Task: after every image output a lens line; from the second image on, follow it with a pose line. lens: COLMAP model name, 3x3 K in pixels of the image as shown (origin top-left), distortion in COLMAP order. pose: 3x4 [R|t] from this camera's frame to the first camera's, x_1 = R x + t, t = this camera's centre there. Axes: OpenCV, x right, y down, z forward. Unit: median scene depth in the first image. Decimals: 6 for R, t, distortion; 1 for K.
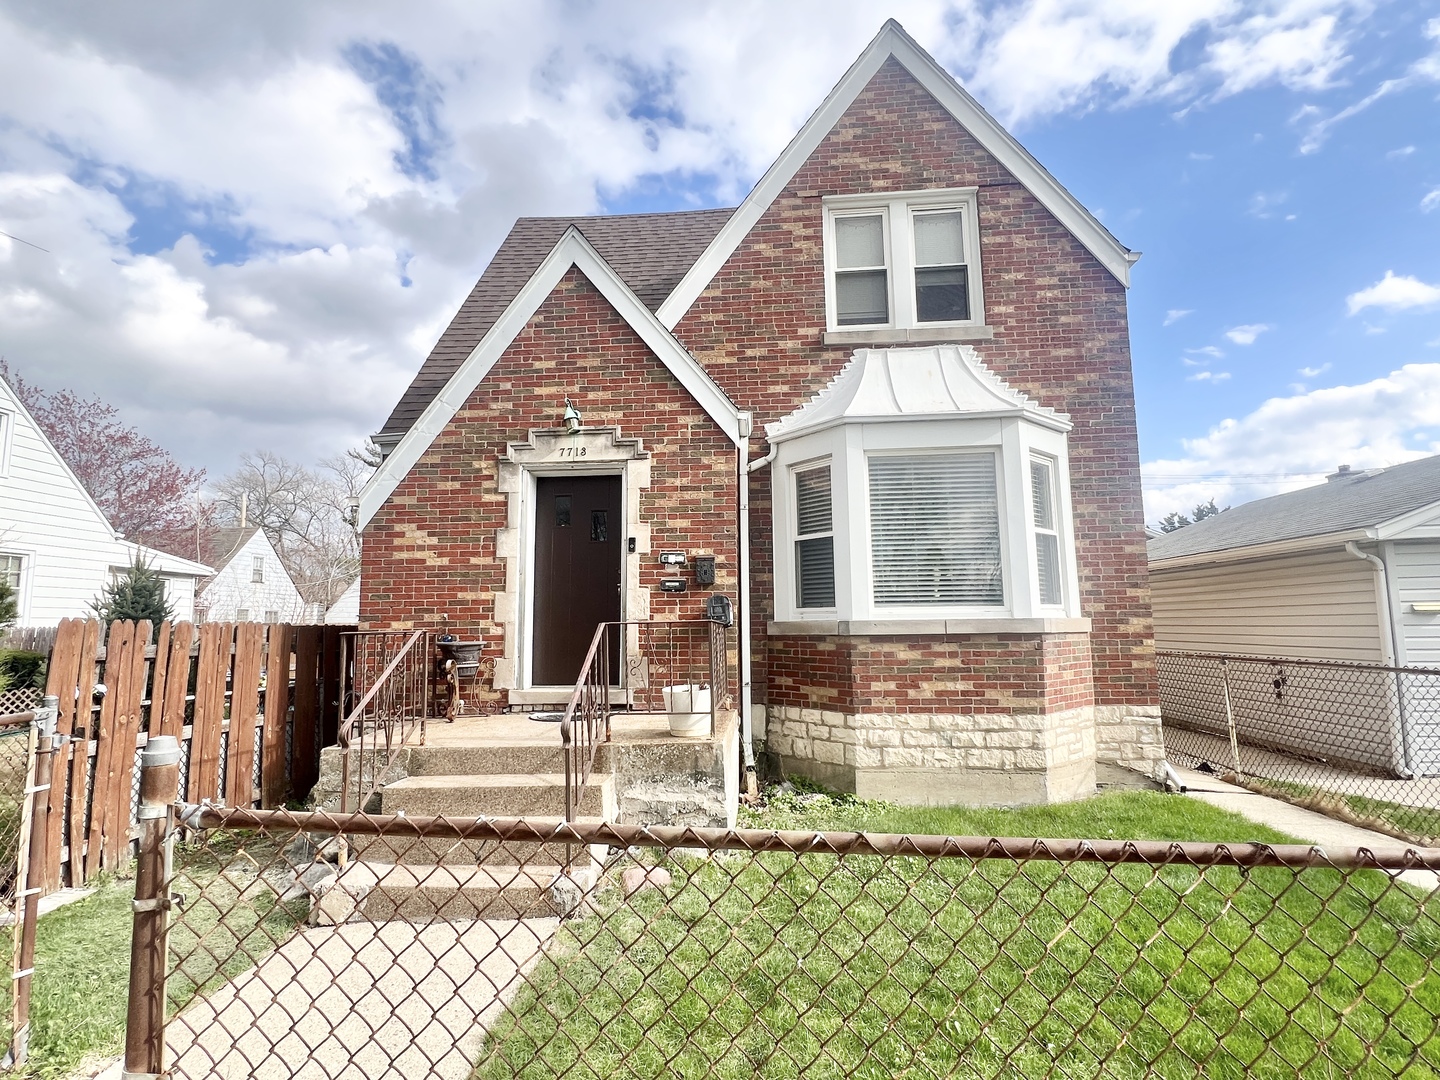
lens RADIAL K [[691.4, 0, 720.0], [0, 691.4, 540.0], [0, 0, 1]] dist [0.001694, -0.000244]
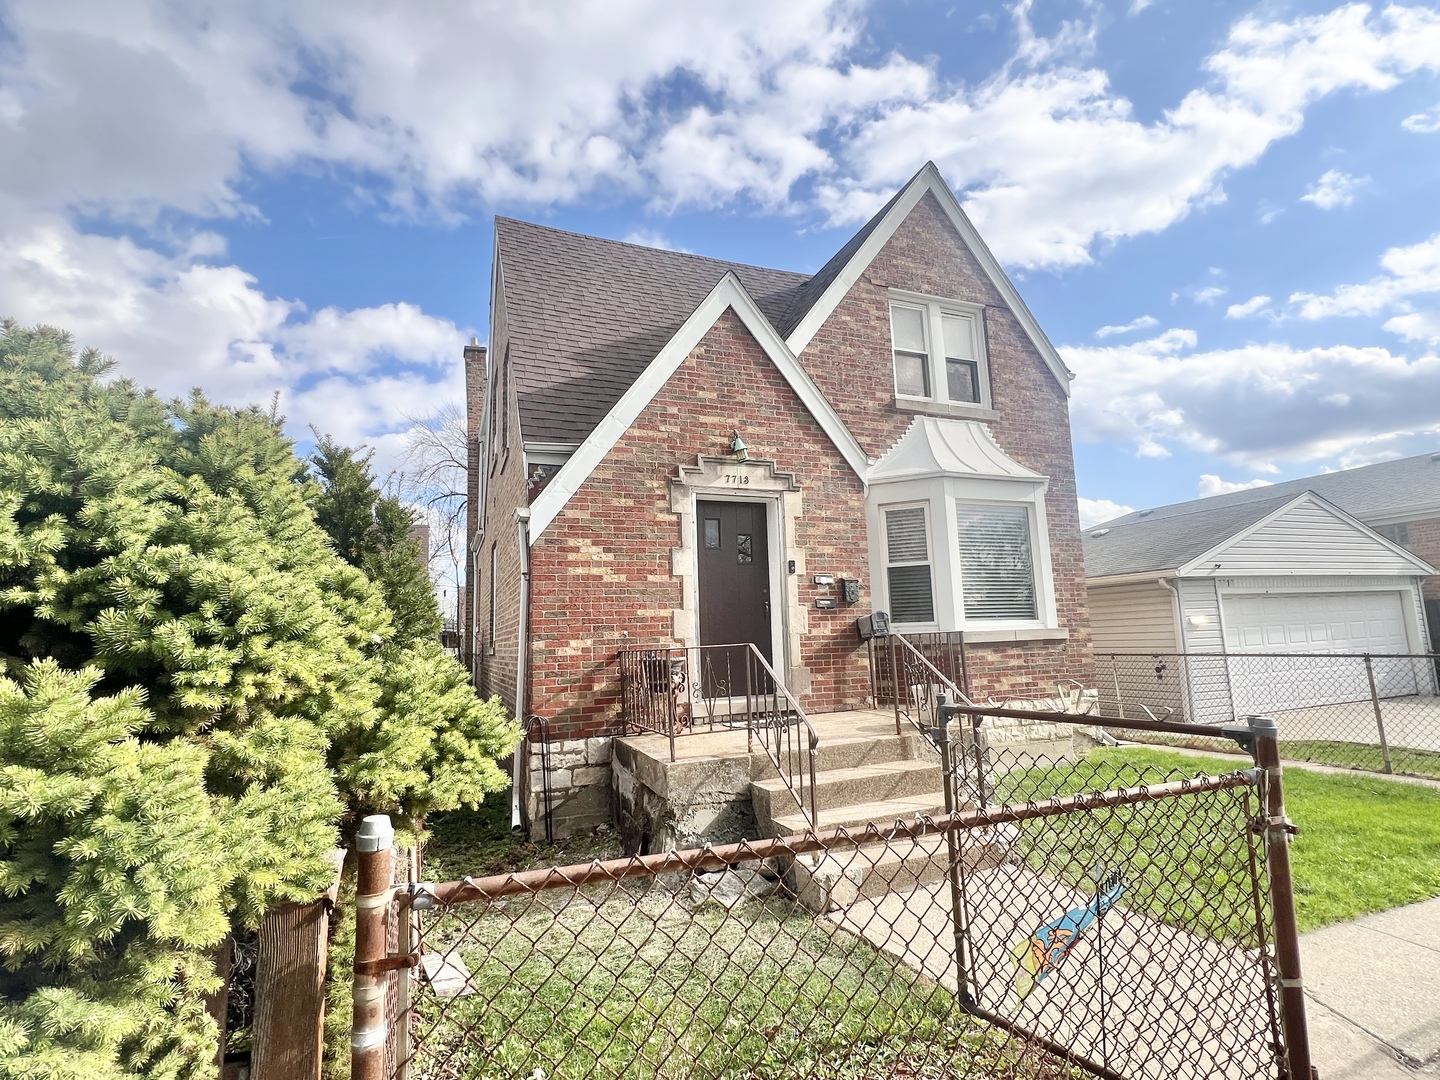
lens RADIAL K [[691.4, 0, 720.0], [0, 691.4, 540.0], [0, 0, 1]] dist [0.001694, -0.000244]
pose [[0.895760, 0.045677, 0.442185, -0.704873], [-0.031777, 0.998742, -0.038798, 0.009894], [-0.443401, 0.020702, 0.896084, 0.044263]]
